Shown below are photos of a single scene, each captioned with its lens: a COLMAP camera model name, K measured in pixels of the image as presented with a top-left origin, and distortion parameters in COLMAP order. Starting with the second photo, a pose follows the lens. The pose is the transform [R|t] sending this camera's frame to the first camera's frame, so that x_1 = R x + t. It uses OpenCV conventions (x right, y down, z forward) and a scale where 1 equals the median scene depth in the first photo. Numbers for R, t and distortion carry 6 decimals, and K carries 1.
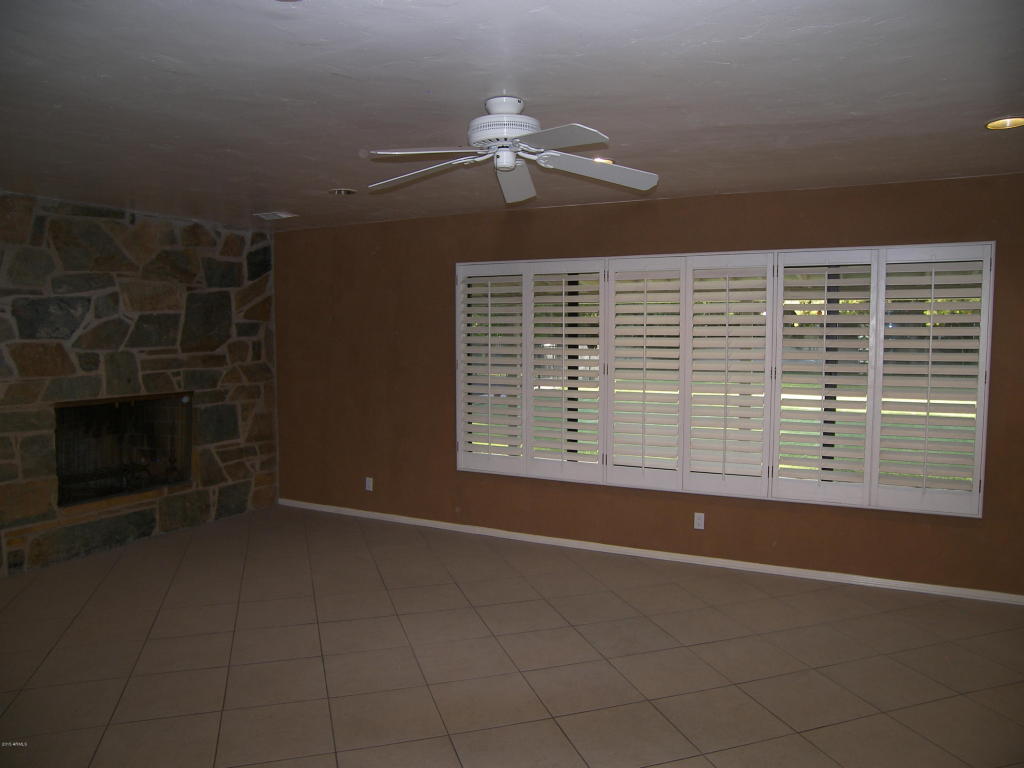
lens RADIAL K [[706.9, 0, 512.0], [0, 706.9, 384.0], [0, 0, 1]] dist [-0.135856, 0.101510]
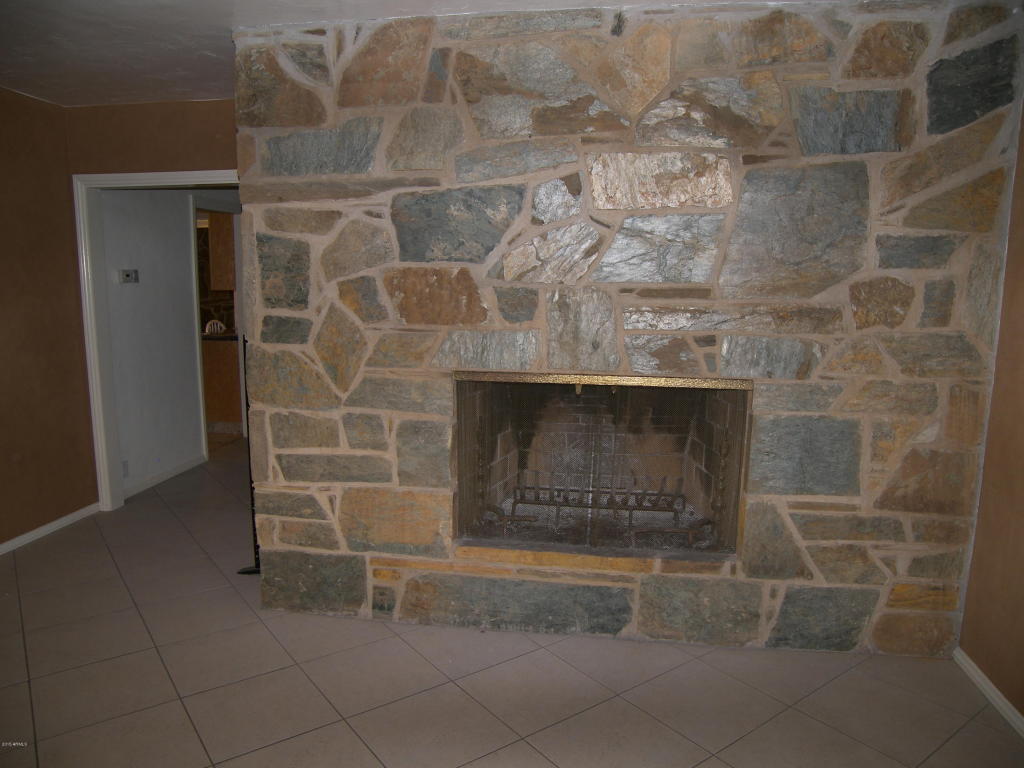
lens RADIAL K [[706.9, 0, 512.0], [0, 706.9, 384.0], [0, 0, 1]] dist [-0.135856, 0.101510]
pose [[0.334284, 0.144837, -0.931277, -0.073504], [-0.078702, 0.988960, 0.125558, -0.036493], [0.939180, 0.031321, 0.341993, 0.724684]]
